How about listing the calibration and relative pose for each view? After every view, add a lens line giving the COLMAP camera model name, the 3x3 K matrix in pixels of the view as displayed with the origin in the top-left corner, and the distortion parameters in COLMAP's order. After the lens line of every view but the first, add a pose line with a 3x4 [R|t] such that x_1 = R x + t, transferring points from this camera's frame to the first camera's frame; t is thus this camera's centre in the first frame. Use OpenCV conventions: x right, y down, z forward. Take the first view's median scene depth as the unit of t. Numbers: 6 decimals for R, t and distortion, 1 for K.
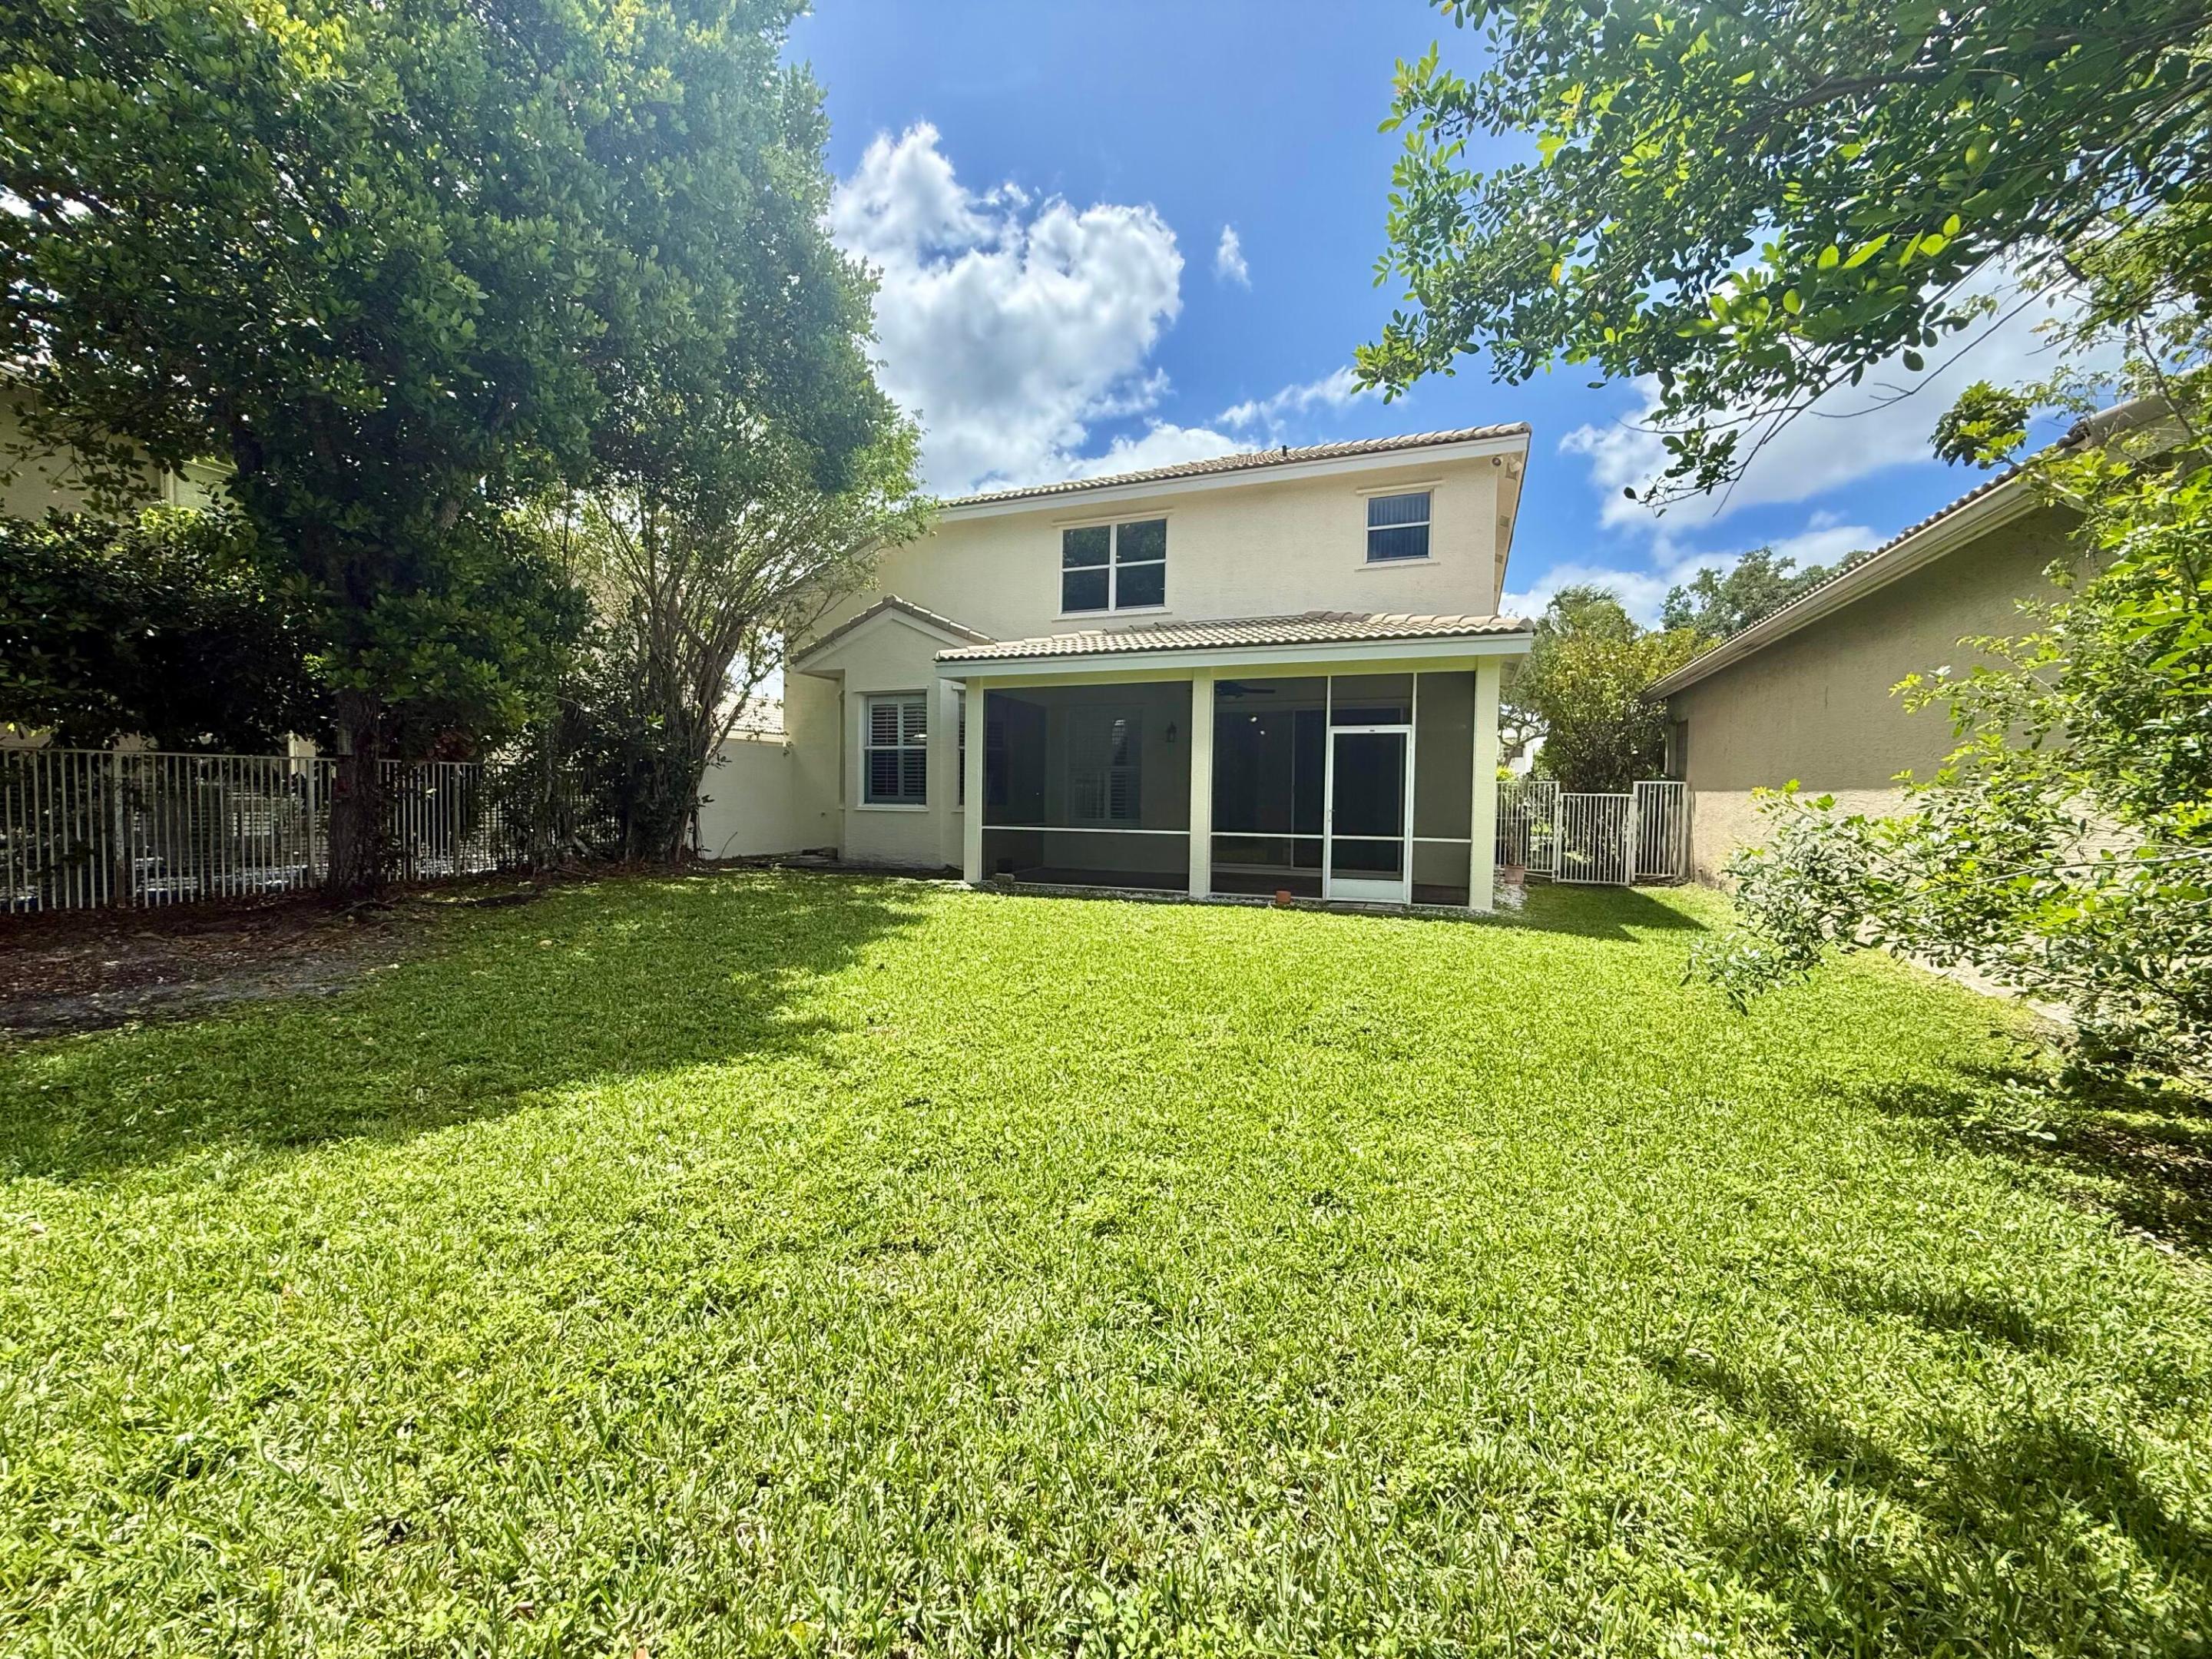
lens RADIAL K [[884.2, 0, 1103.8], [0, 884.2, 829.1], [0, 0, 1]] dist [-0.002507, 0.000555]
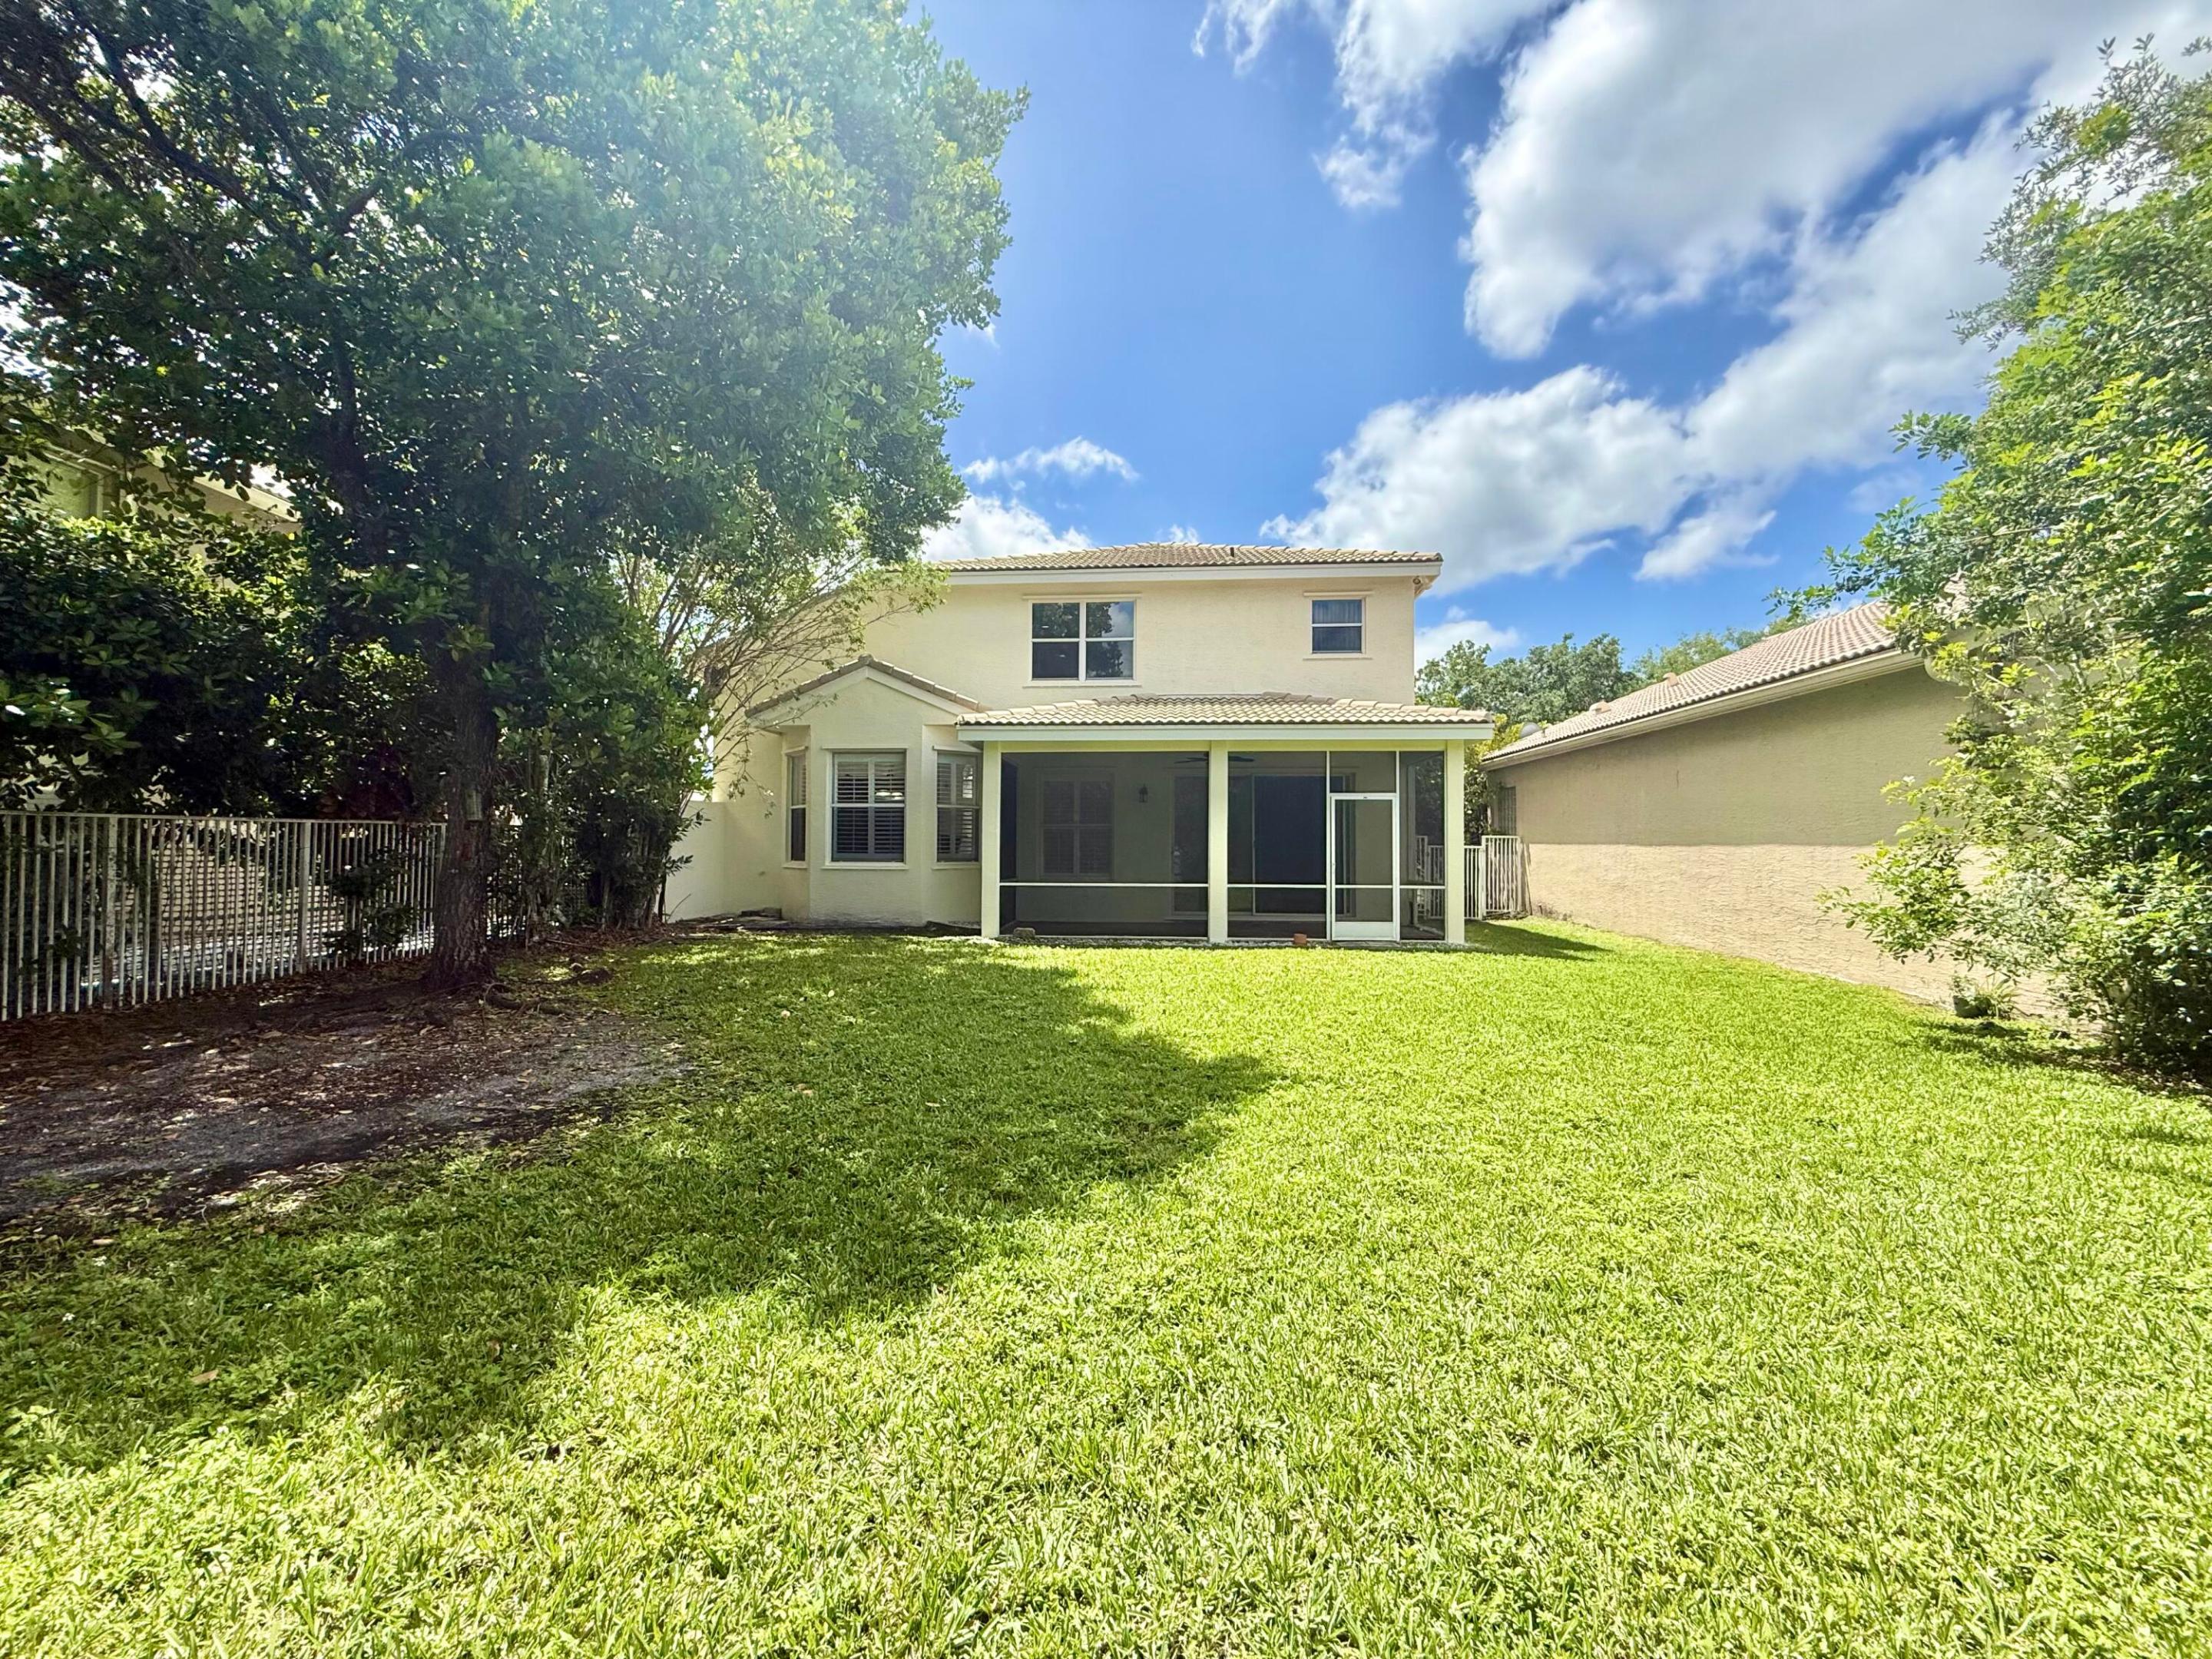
lens RADIAL K [[884.2, 0, 1111.0], [0, 884.2, 829.7], [0, 0, 1]] dist [-0.002507, 0.000555]
pose [[0.953718, -0.003145, 0.300686, -0.356367], [0.018801, 0.998613, -0.049188, -0.013517], [-0.300114, 0.052564, 0.952454, -0.041253]]
